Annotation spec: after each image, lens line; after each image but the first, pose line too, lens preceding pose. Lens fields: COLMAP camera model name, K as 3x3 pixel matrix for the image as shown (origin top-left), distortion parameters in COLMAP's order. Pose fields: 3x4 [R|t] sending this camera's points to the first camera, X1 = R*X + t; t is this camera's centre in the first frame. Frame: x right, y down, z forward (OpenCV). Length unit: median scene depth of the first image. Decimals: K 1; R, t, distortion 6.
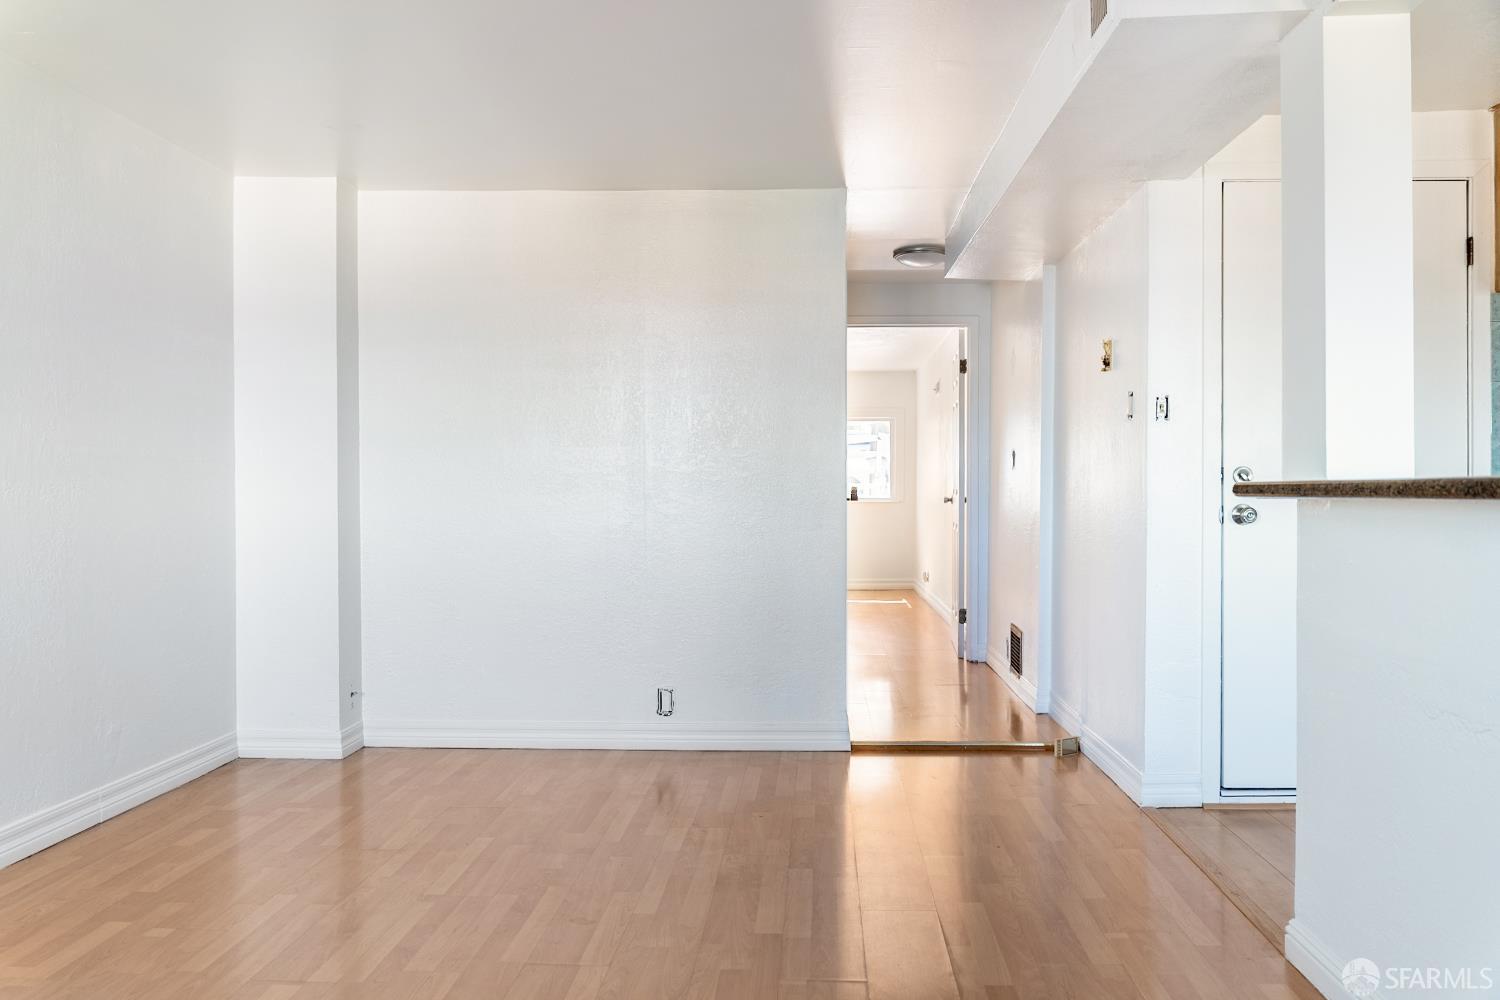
lens RADIAL K [[1006.4, 0, 777.6], [0, 1006.4, 486.0], [0, 0, 1]] dist [-0.002120, 0.006986]
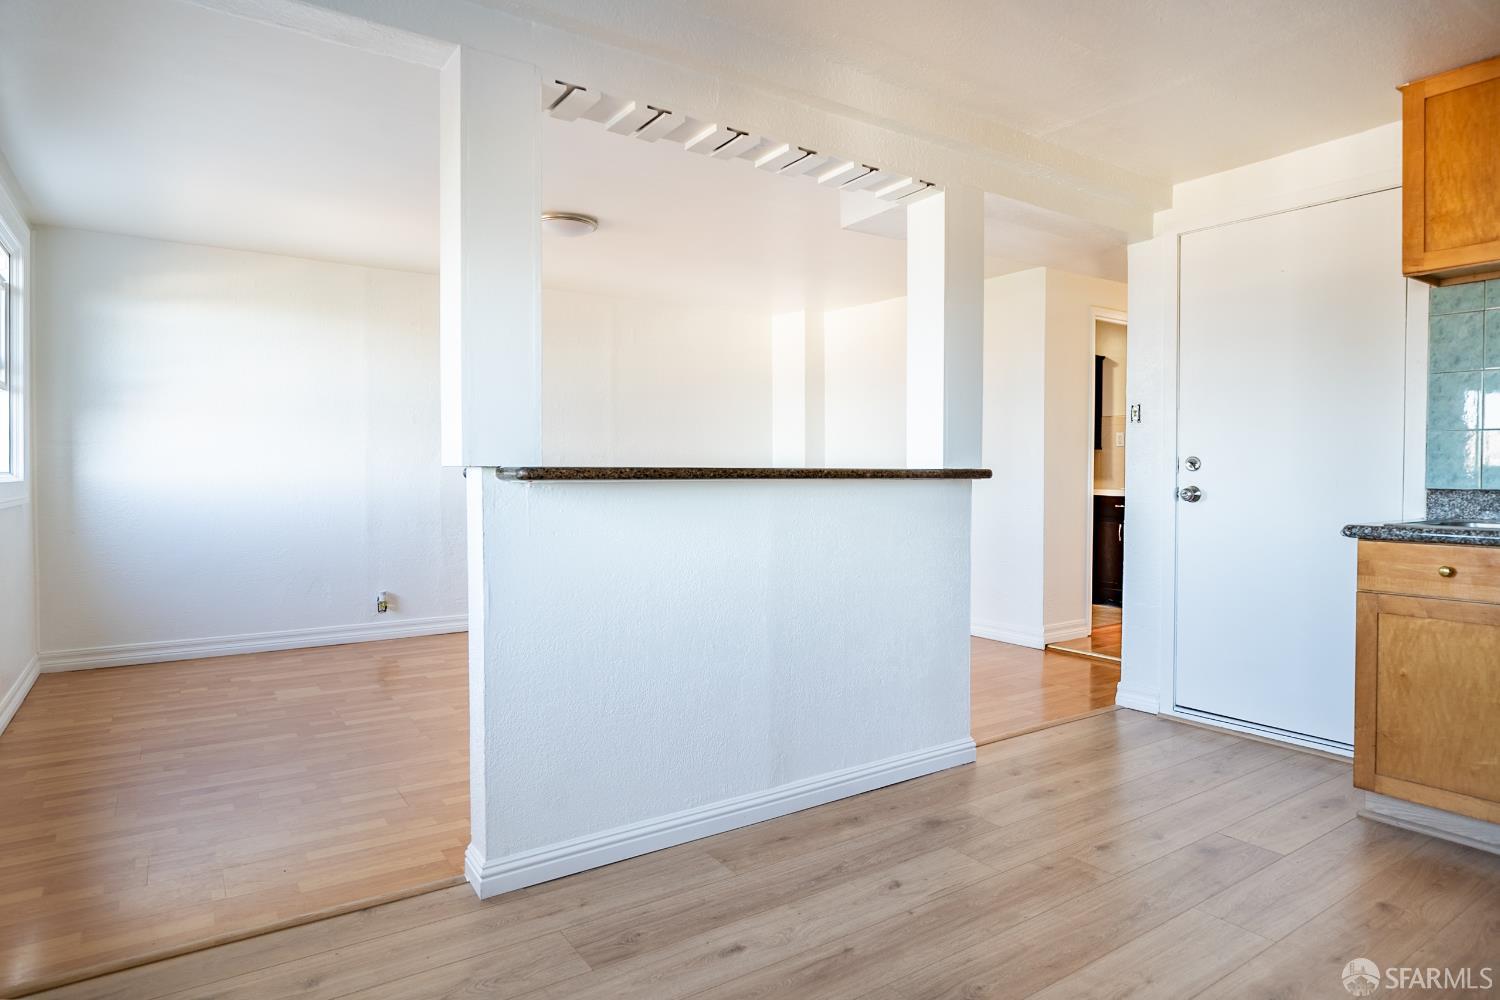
lens RADIAL K [[854.6, 0, 733.2], [0, 854.6, 482.7], [0, 0, 1]] dist [-0.018916, 0.005667]
pose [[0.571922, 0.016519, -0.820141, 1.012469], [-0.002932, 0.999832, 0.018093, -0.004127], [0.820302, -0.007943, 0.571875, -0.091356]]
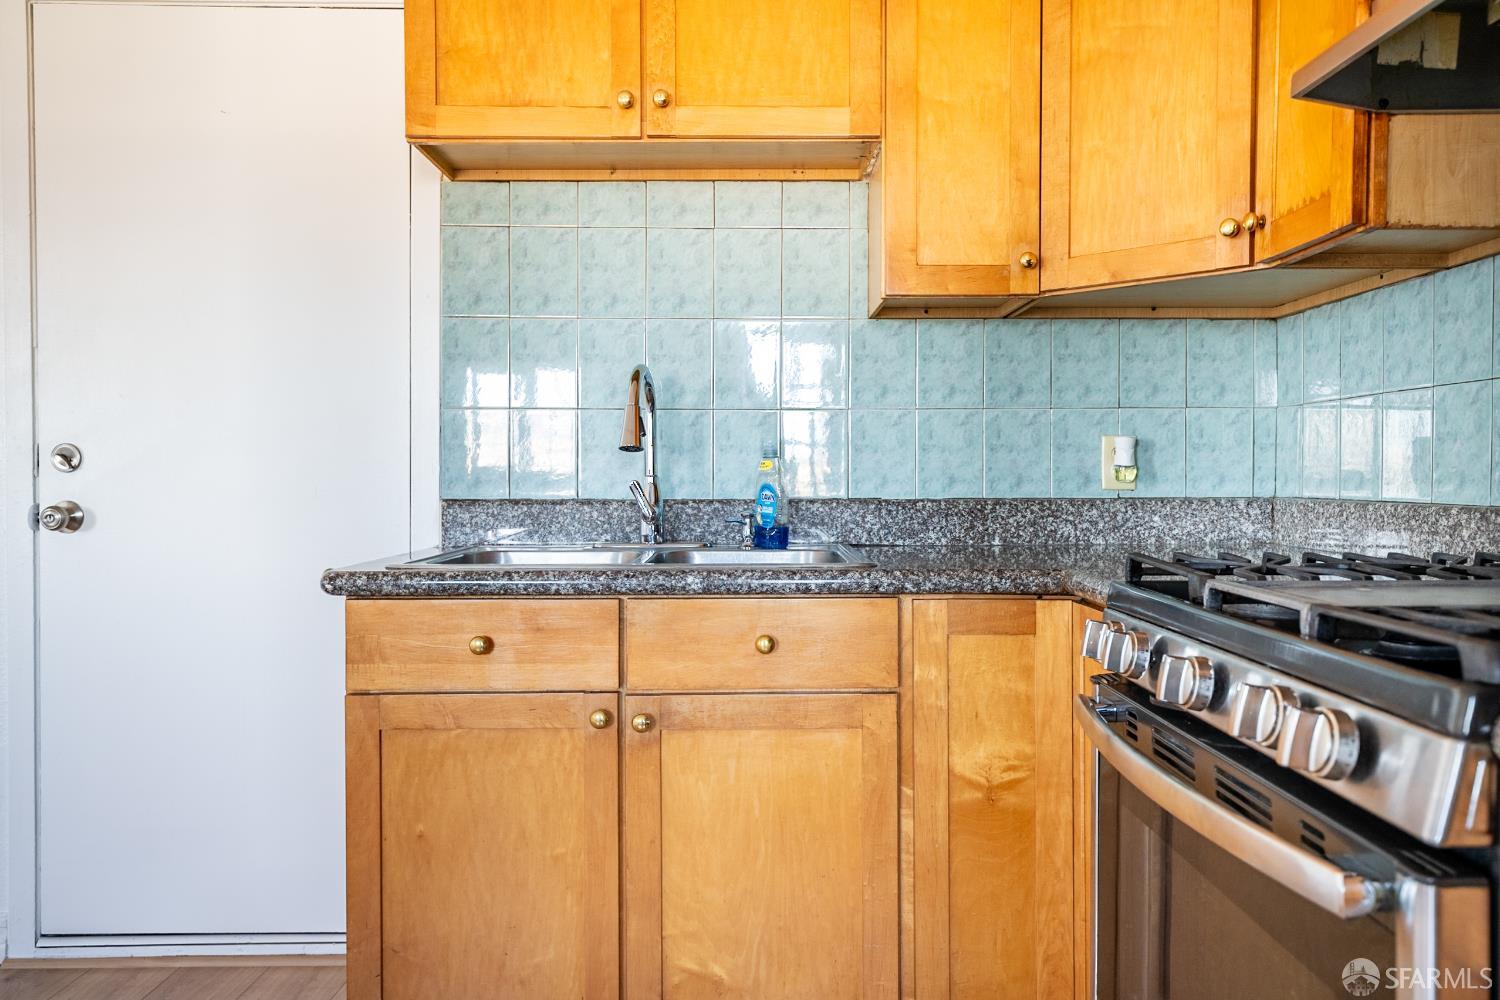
lens RADIAL K [[1108.2, 0, 751.3], [0, 1108.2, 485.3], [0, 0, 1]] dist [0.008744, 0.010226]
pose [[0.999848, 0.002179, 0.017303, 0.895210], [-0.002398, 0.999918, 0.012602, -0.002664], [-0.017274, -0.012641, 0.999771, 0.268940]]
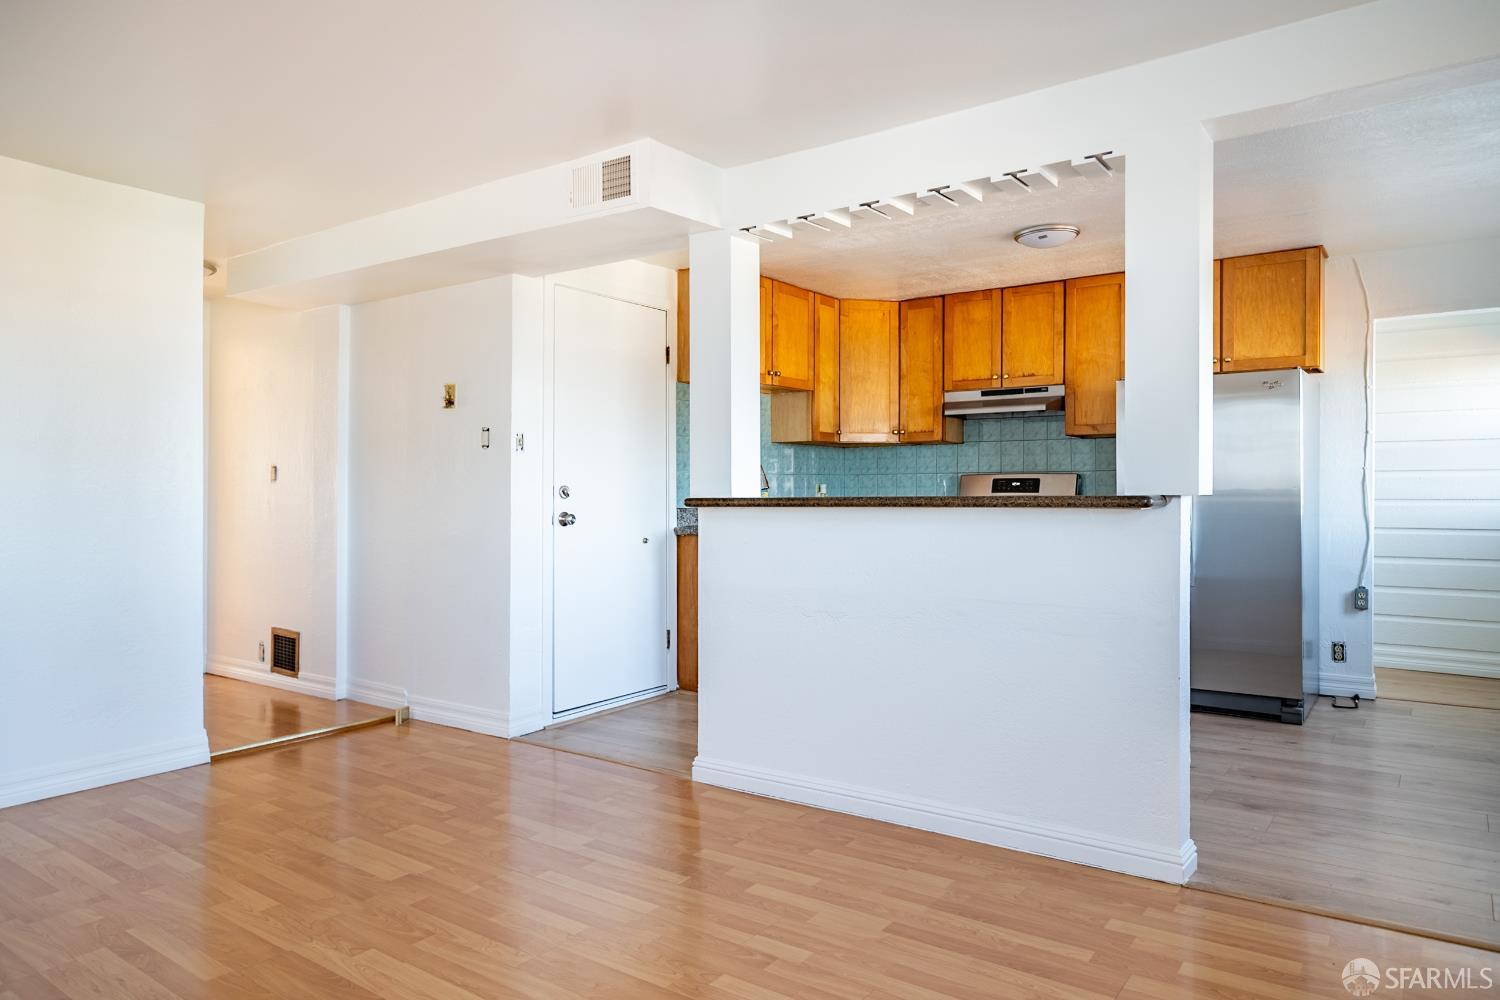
lens RADIAL K [[951.3, 0, 773.2], [0, 951.3, 500.1], [0, 0, 1]] dist [-0.004979, 0.000838]
pose [[0.557435, -0.007381, 0.830188, -0.496310], [0.001995, 0.999970, 0.007550, -0.008452], [-0.830218, -0.002553, 0.557433, 0.000097]]
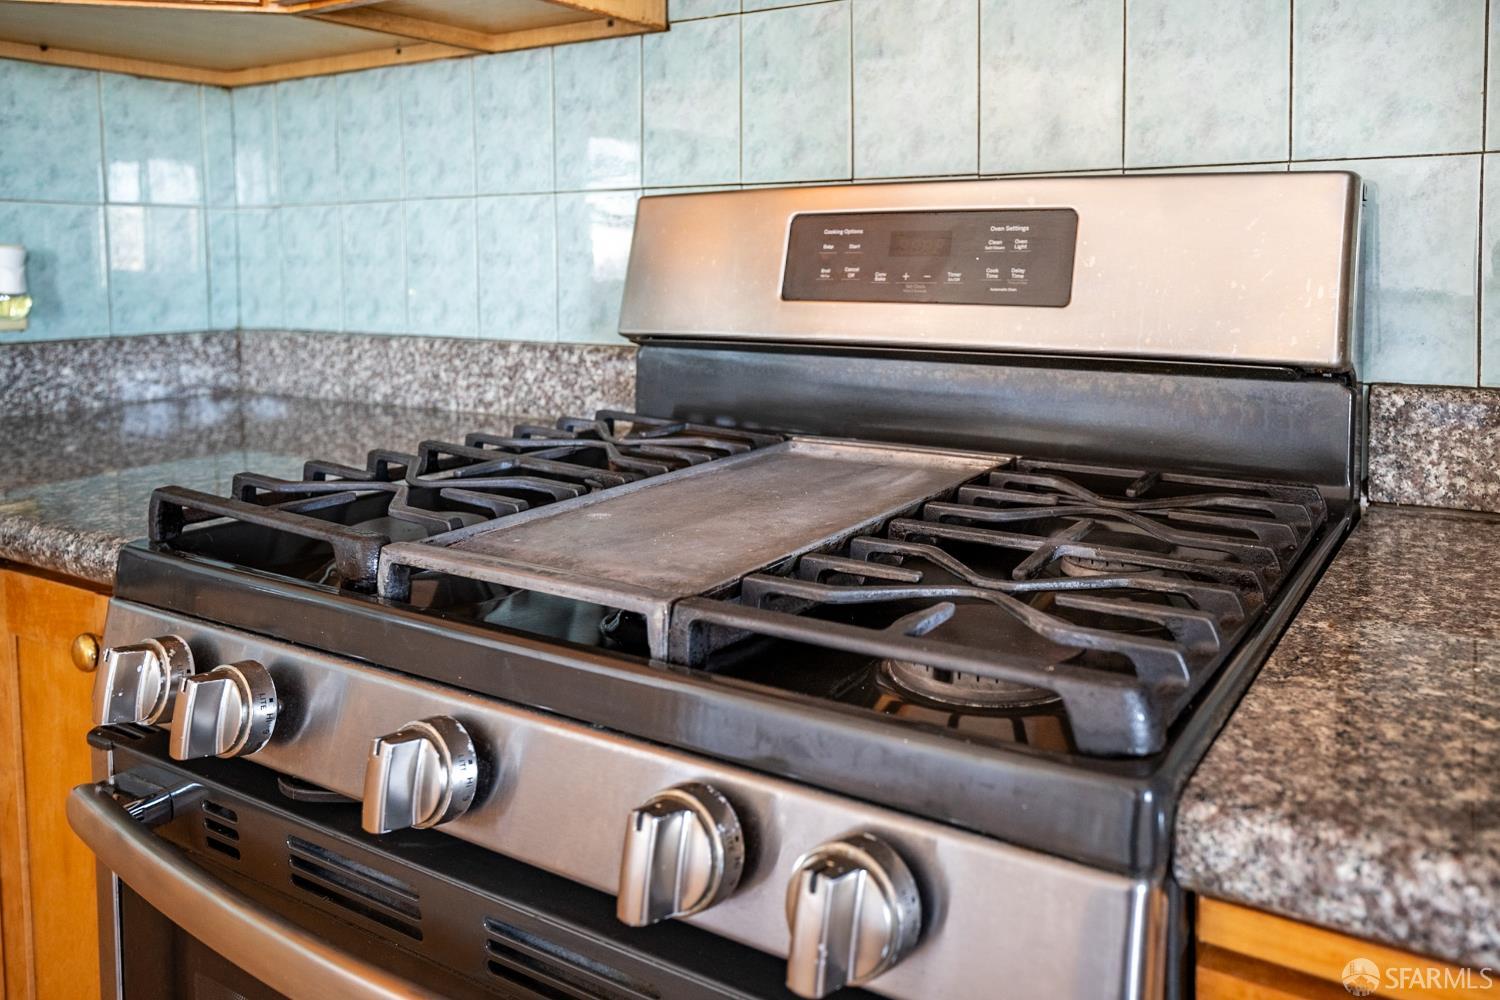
lens RADIAL K [[1108.2, 0, 816.5], [0, 1108.2, 316.1], [0, 0, 1]] dist [0.008744, 0.010226]
pose [[0.494832, -0.050880, 0.867498, 0.917995], [0.003796, 0.998401, 0.056393, -0.022112], [-0.868980, -0.024612, 0.494235, 0.475348]]
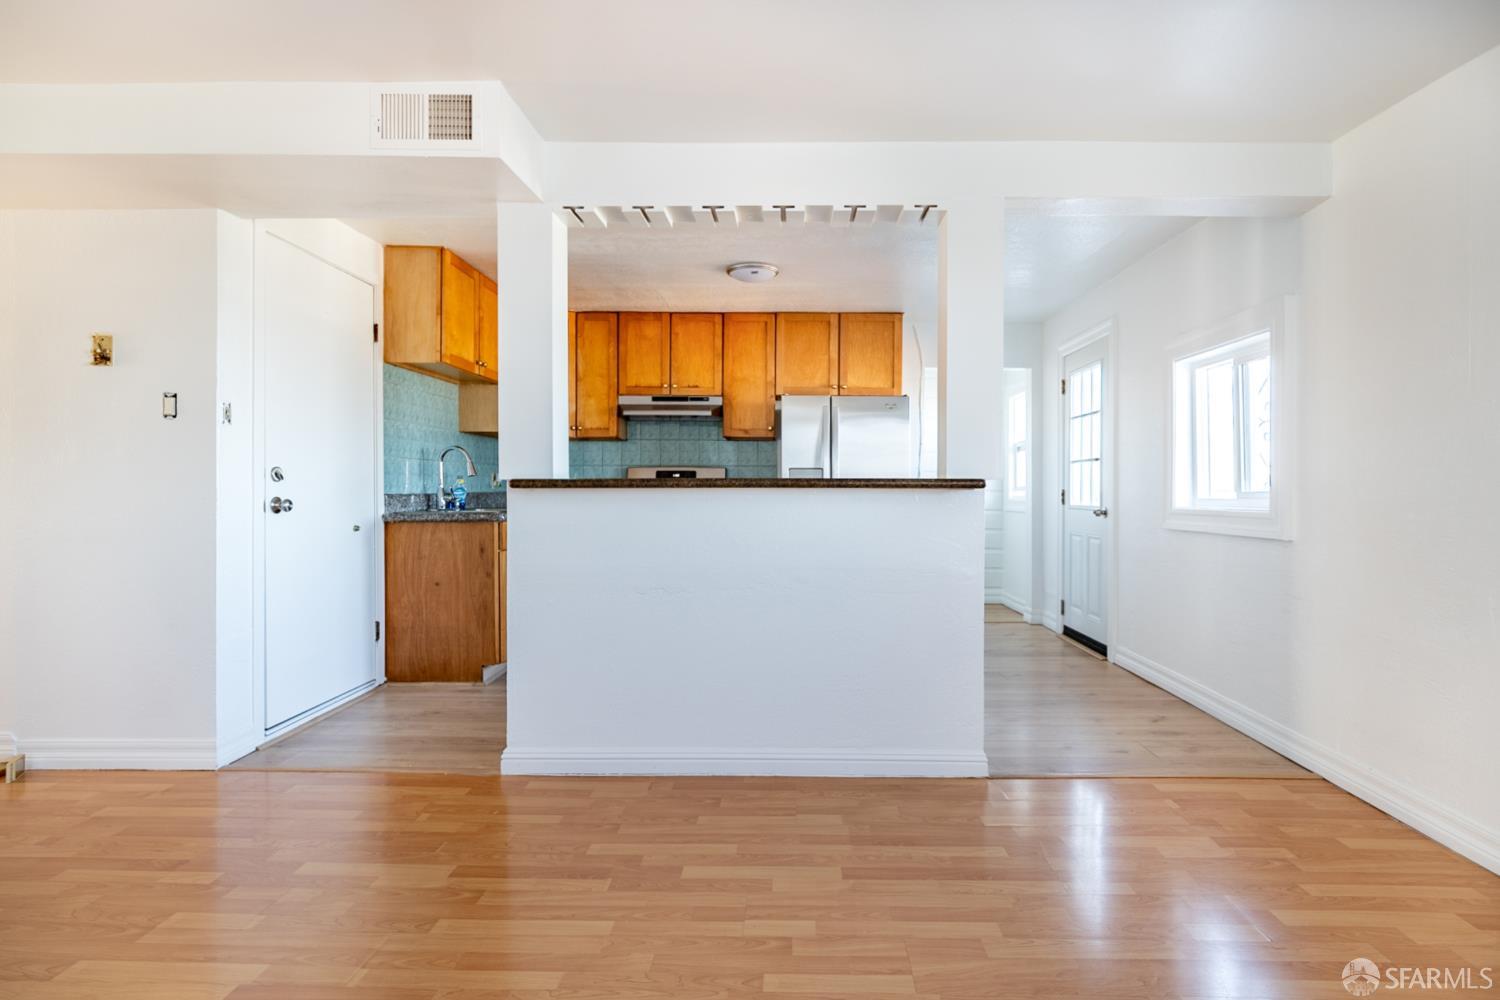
lens RADIAL K [[737.7, 0, 777.2], [0, 737.7, 498.6], [0, 0, 1]] dist [-0.006979, 0.000642]
pose [[-0.002862, -0.013602, 0.999903, -0.451608], [-0.003923, 0.999900, 0.013591, 0.005189], [-0.999988, -0.003884, -0.002915, 0.383778]]
